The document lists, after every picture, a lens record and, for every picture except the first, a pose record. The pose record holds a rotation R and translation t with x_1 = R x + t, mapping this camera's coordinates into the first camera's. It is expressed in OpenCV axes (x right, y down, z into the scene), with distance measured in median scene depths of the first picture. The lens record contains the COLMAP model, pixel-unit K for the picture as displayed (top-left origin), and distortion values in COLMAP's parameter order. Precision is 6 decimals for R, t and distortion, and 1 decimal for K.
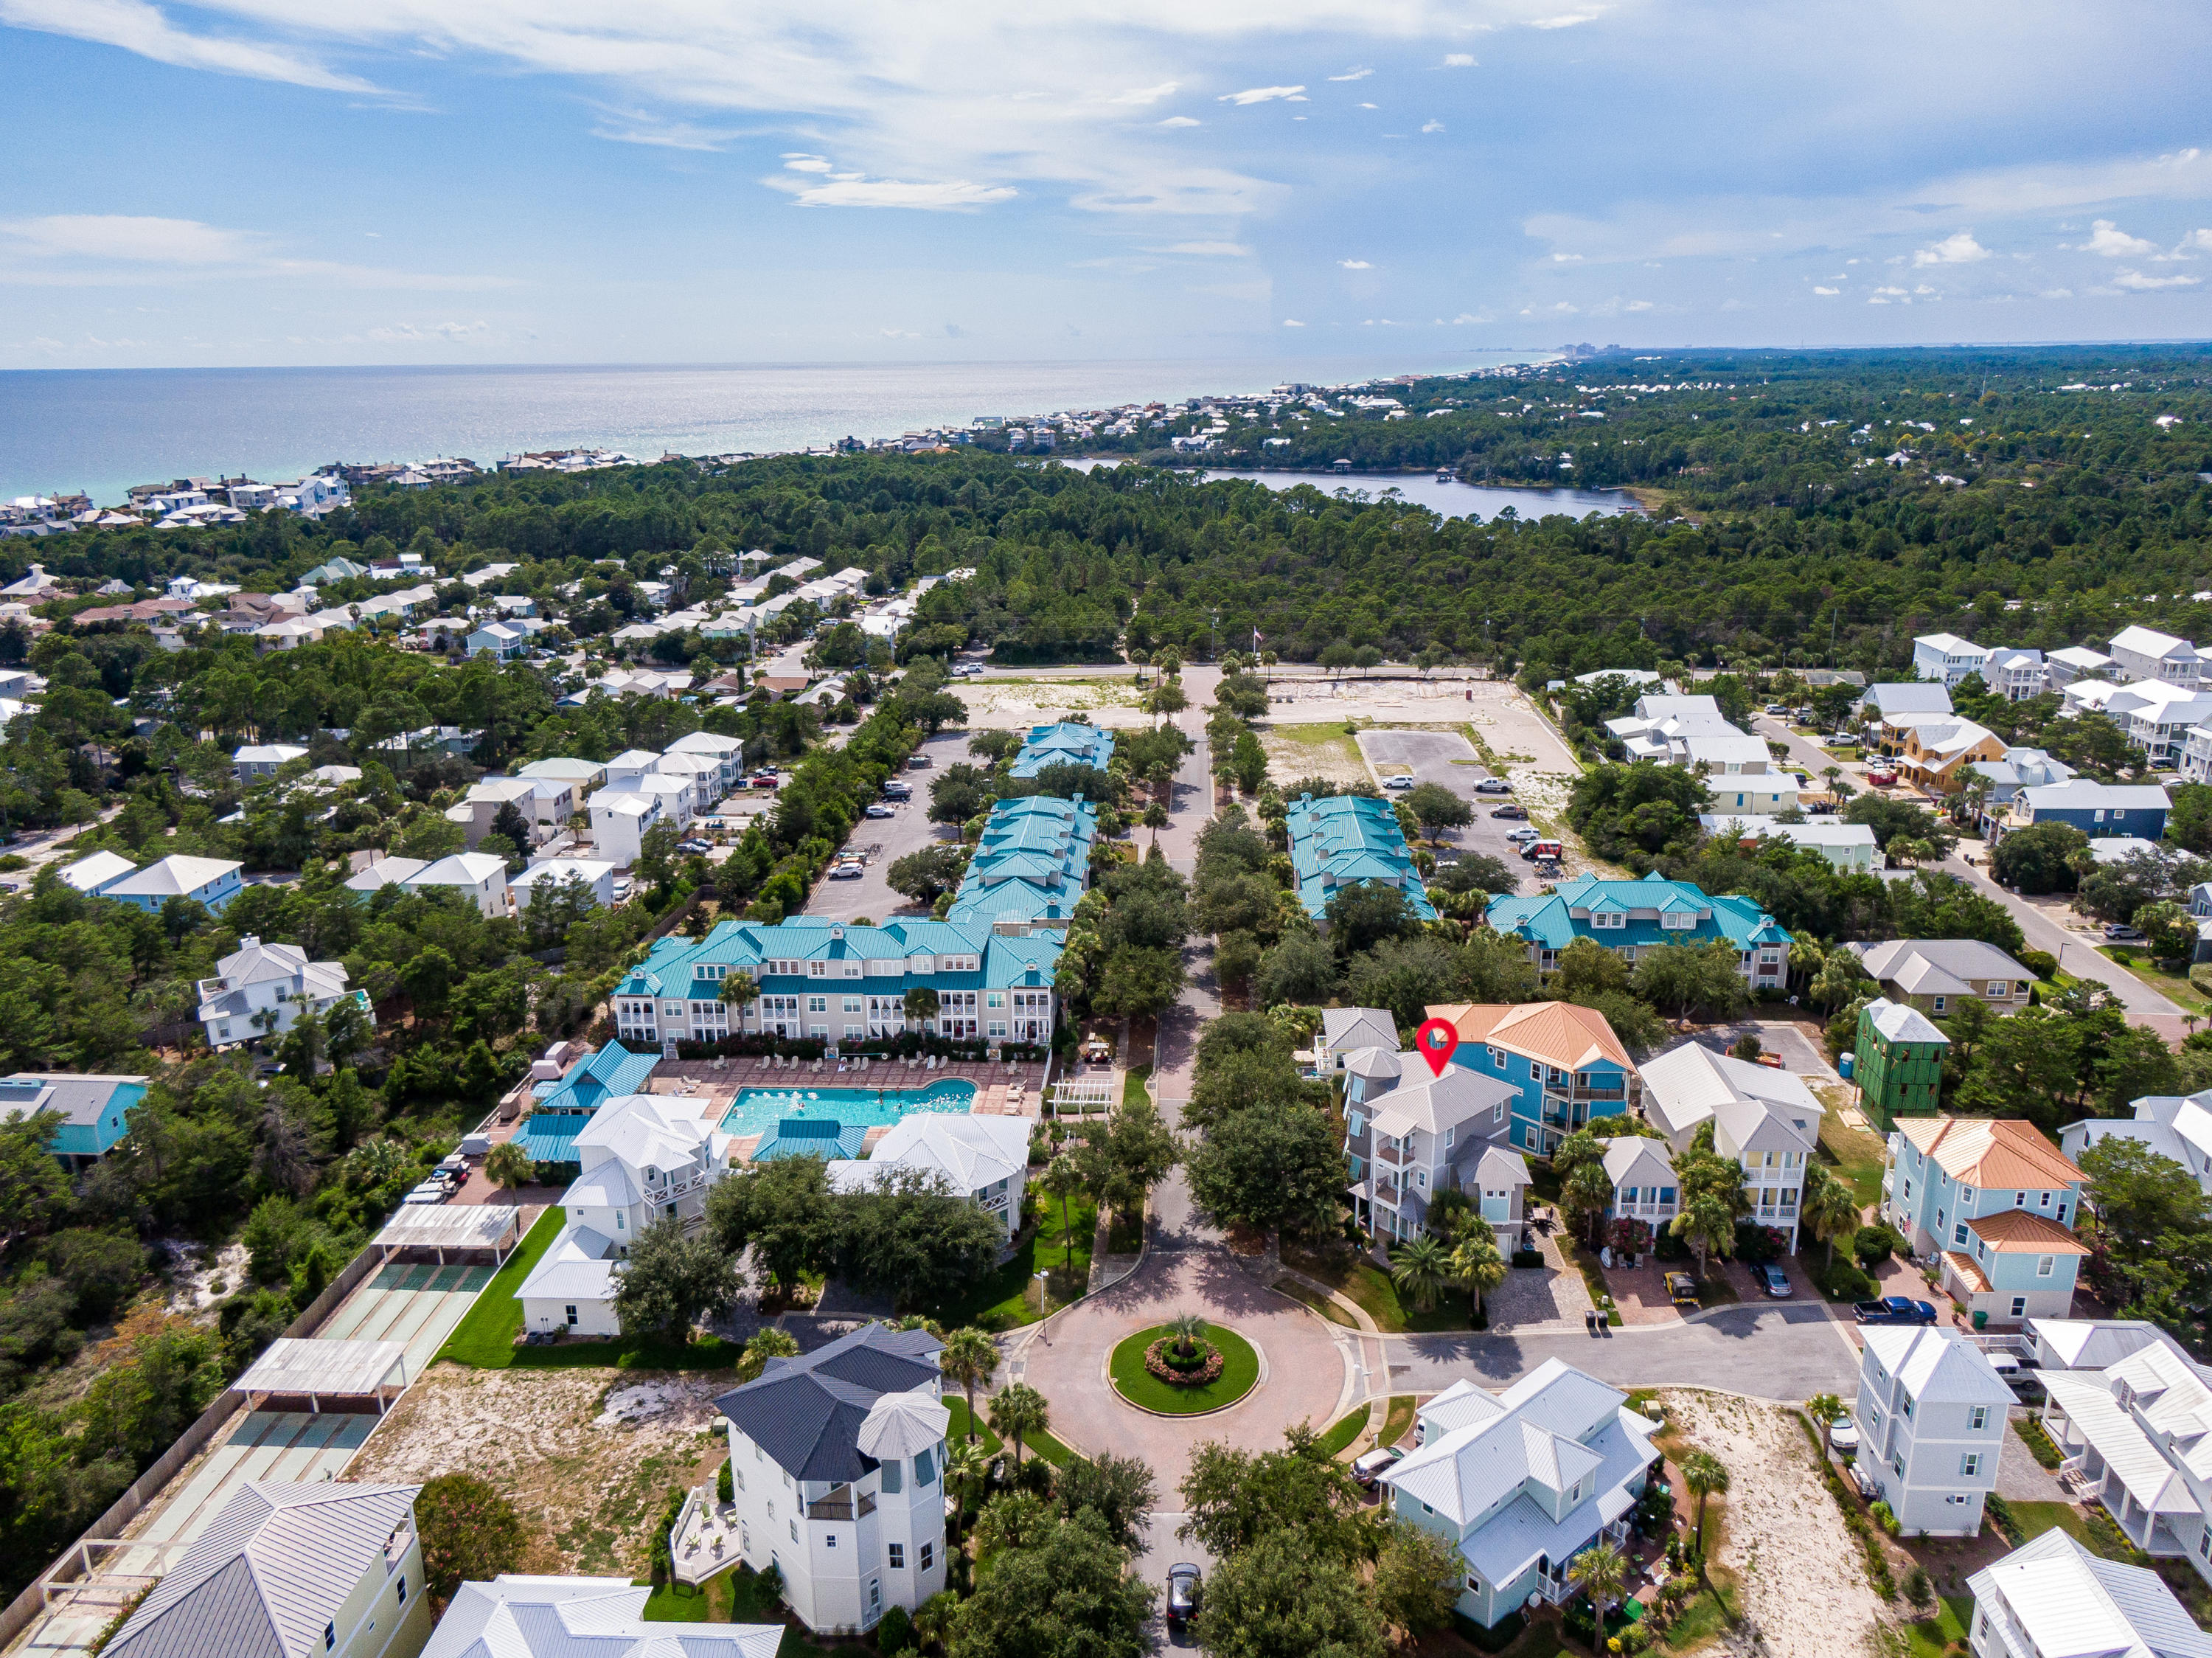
lens RADIAL K [[1576.9, 0, 1111.8], [0, 1576.9, 830.6], [0, 0, 1]] dist [0.002426, -0.000402]
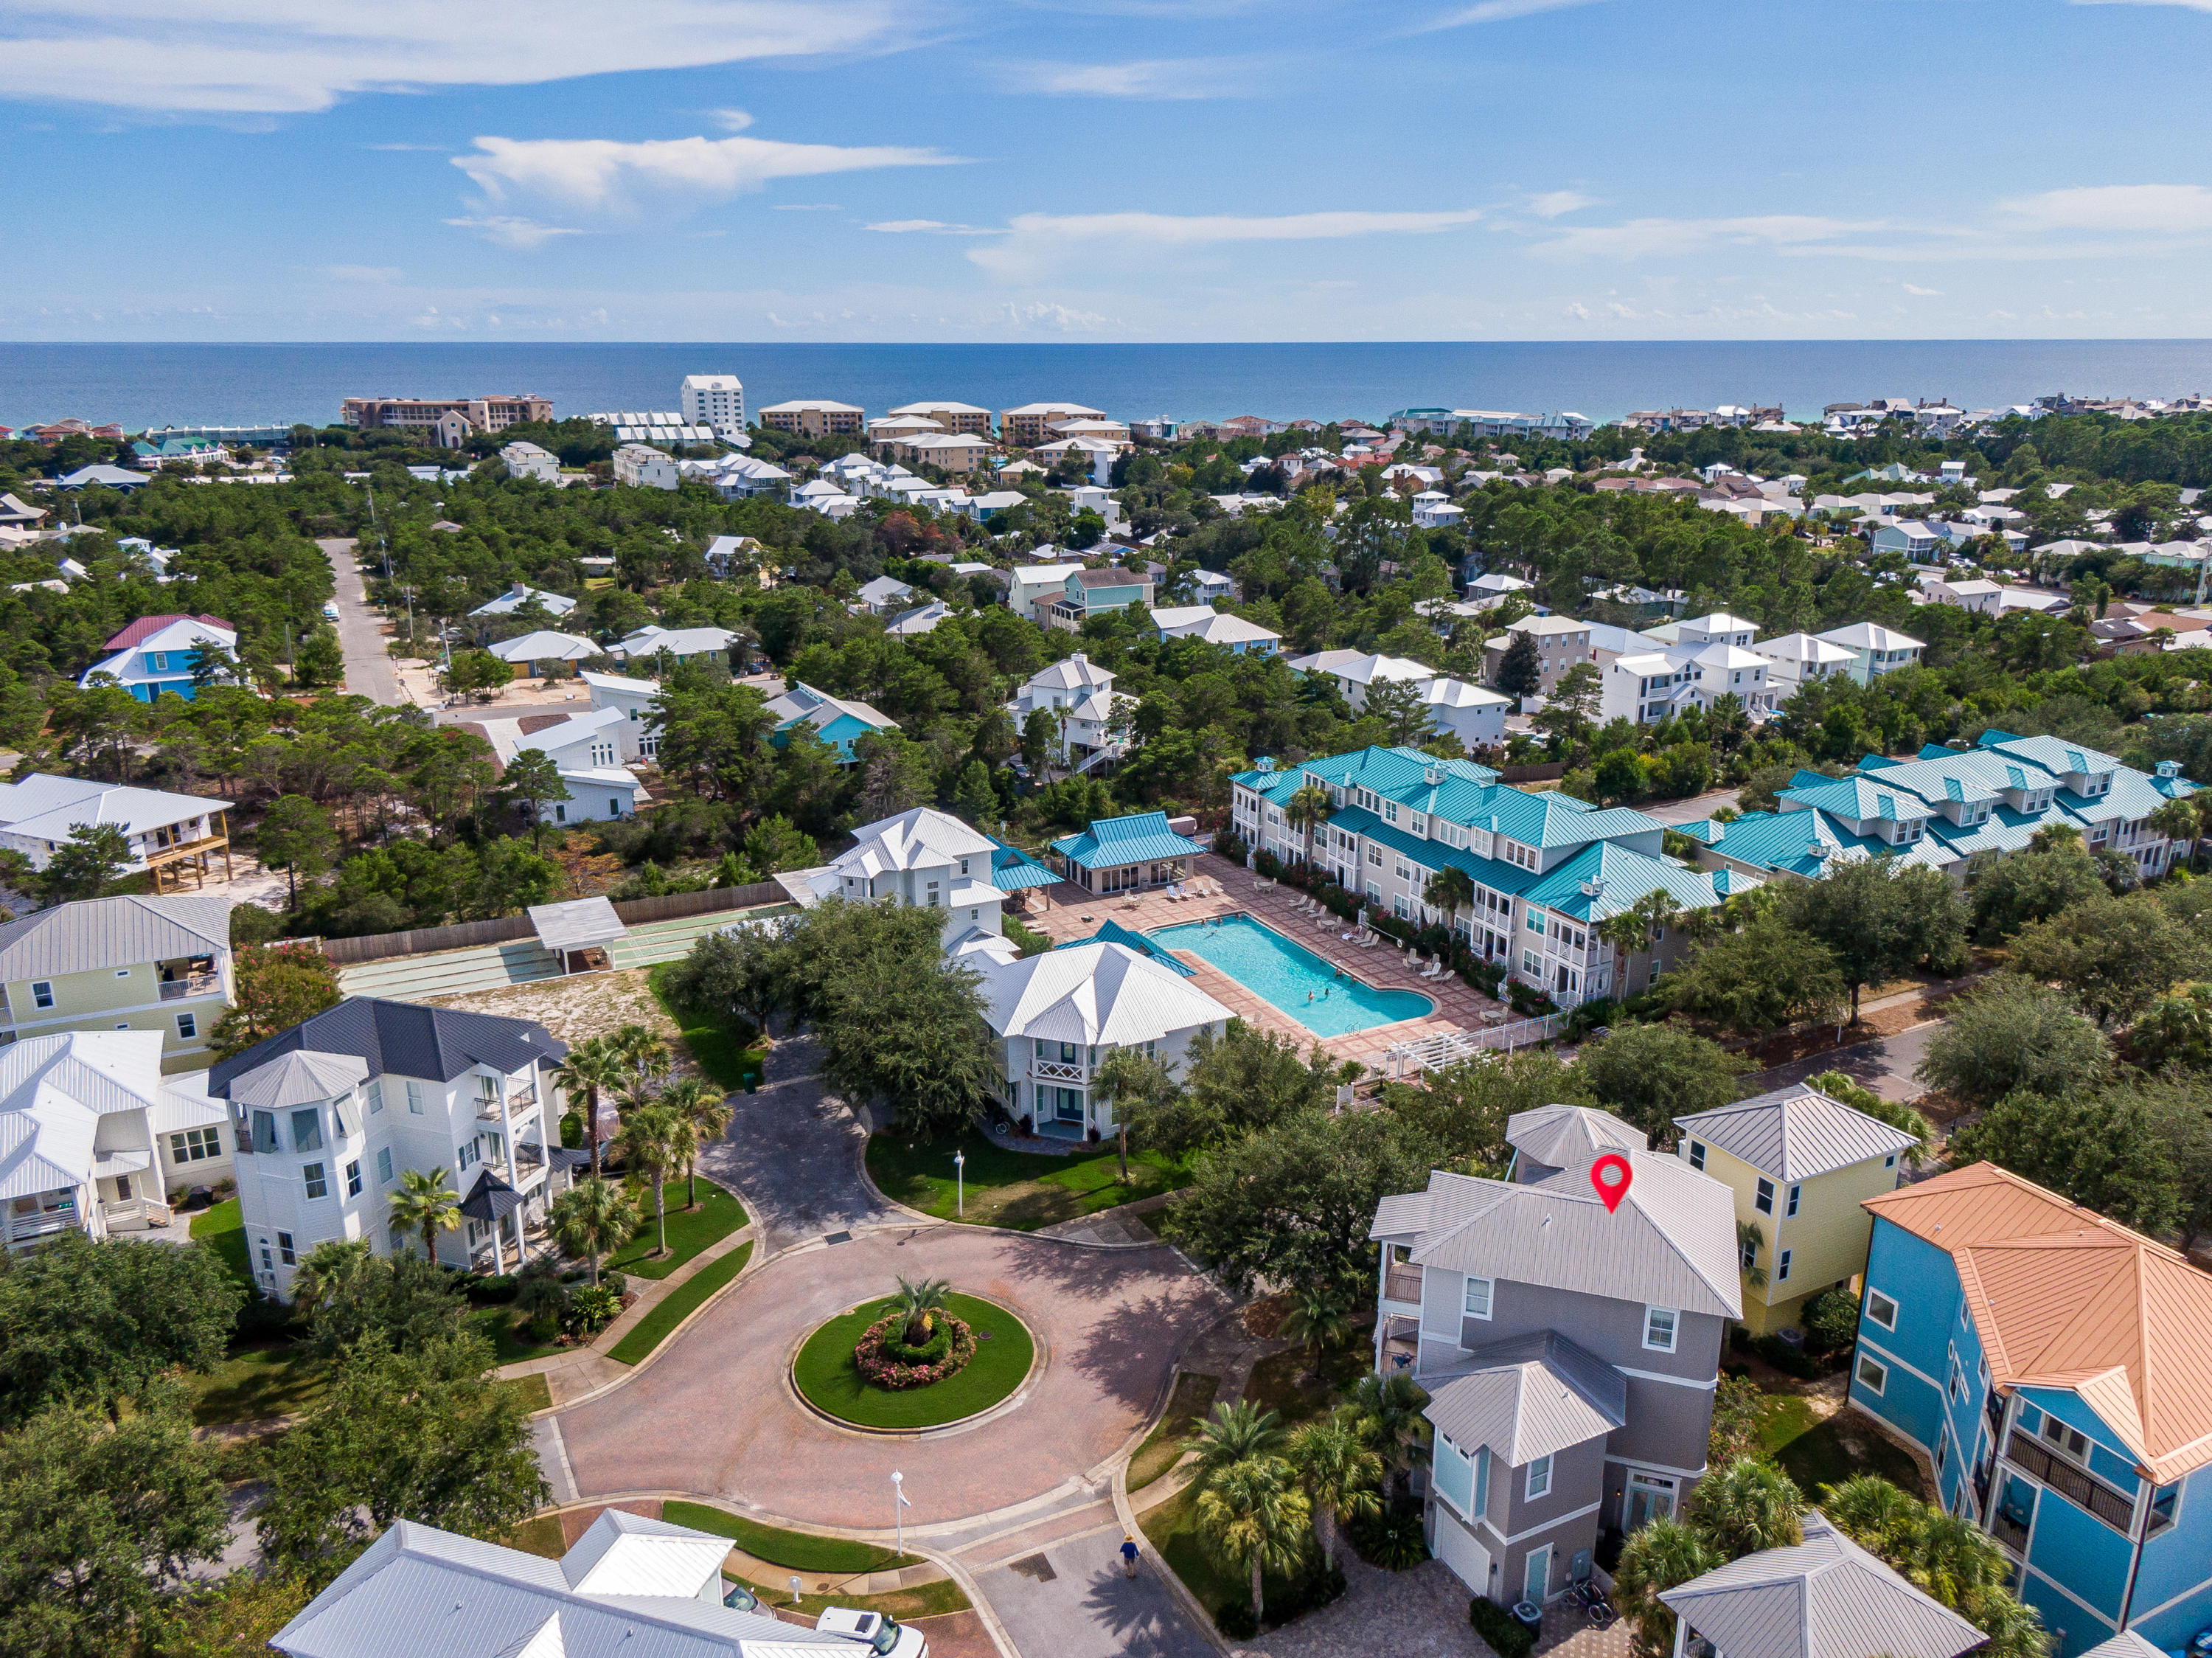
lens RADIAL K [[1576.9, 0, 1108.2], [0, 1576.9, 822.1], [0, 0, 1]] dist [0.002426, -0.000402]
pose [[0.502308, 0.262915, -0.823749, 0.385195], [-0.247308, 0.956541, 0.154494, 0.007560], [0.828569, 0.126117, 0.545499, 0.472486]]
